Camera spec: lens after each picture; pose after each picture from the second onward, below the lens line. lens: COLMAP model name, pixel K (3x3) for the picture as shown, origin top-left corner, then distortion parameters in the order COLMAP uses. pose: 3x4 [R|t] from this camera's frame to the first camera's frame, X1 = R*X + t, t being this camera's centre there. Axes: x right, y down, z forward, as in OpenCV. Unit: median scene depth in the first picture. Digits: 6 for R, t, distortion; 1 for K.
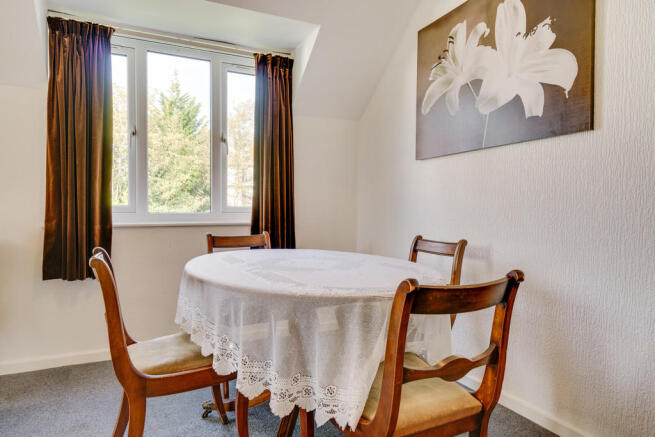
lens RADIAL K [[409.2, 0, 327.5], [0, 409.2, 218.5], [0, 0, 1]] dist [-0.001896, -0.001195]
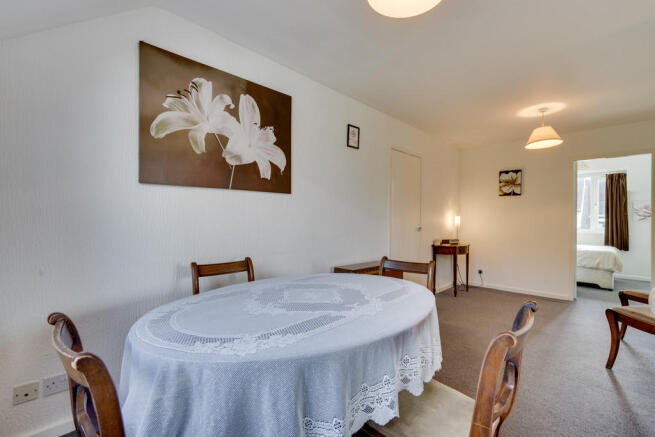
lens RADIAL K [[294.7, 0, 327.5], [0, 294.7, 218.5], [0, 0, 1]] dist [-0.001338, 0.000664]
pose [[-0.343862, 0.011664, 0.938948, -0.579224], [0.032201, 0.999481, -0.000624, -0.060299], [-0.938468, 0.030021, -0.344059, 0.943948]]
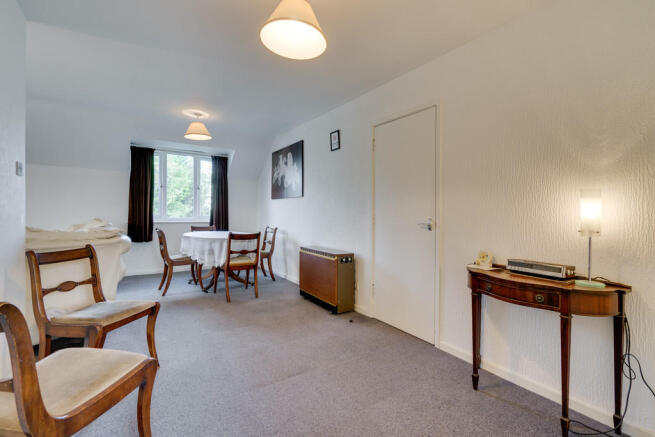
lens RADIAL K [[294.7, 0, 327.5], [0, 294.7, 218.5], [0, 0, 1]] dist [-0.001338, 0.000664]
pose [[0.990729, 0.008397, 0.135593, 0.362376], [-0.007811, 0.999958, -0.004849, -0.007693], [-0.135628, 0.003745, 0.990753, -1.136078]]
